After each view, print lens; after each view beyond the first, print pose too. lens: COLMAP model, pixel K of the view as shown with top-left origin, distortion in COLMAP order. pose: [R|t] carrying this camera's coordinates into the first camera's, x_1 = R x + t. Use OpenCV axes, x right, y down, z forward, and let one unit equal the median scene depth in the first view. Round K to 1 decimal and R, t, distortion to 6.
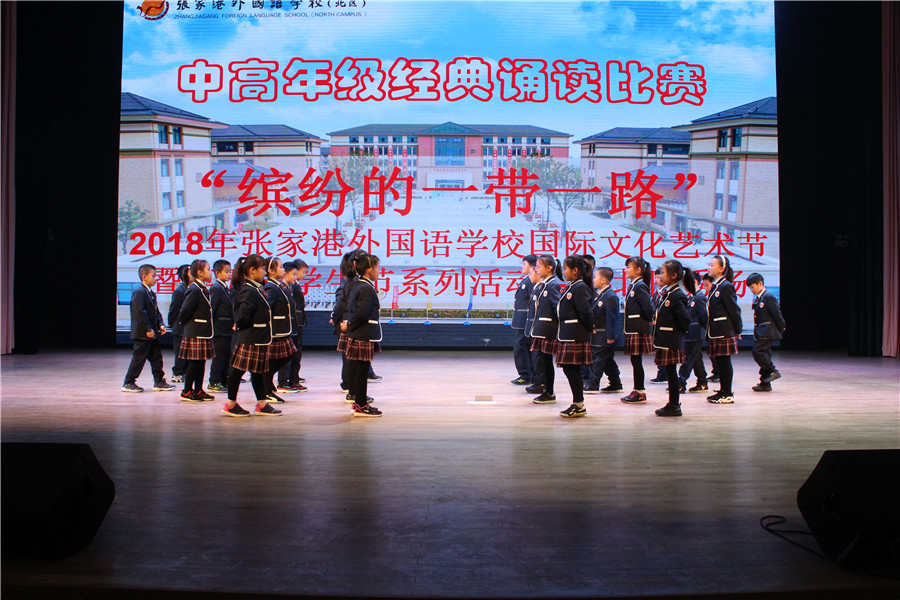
lens RADIAL K [[755.4, 0, 451.2], [0, 755.4, 296.0], [0, 0, 1]] dist [-0.175093, 0.173201]
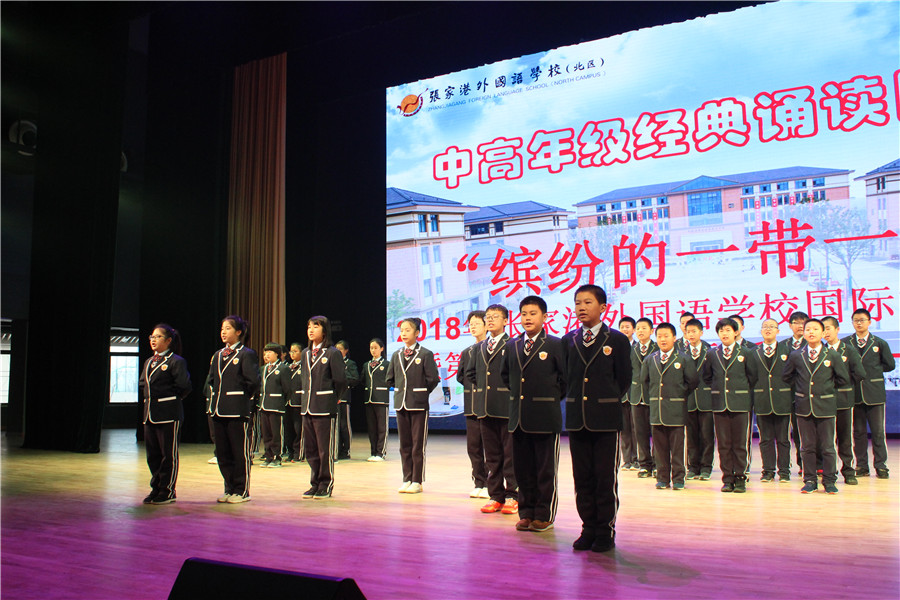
lens RADIAL K [[834.3, 0, 446.9], [0, 834.3, 294.3], [0, 0, 1]] dist [-0.145989, 0.144628]
pose [[0.856950, -0.072644, -0.510255, 0.224132], [0.021347, 0.994170, -0.105687, 0.002376], [0.514958, 0.079676, 0.853505, 0.030560]]
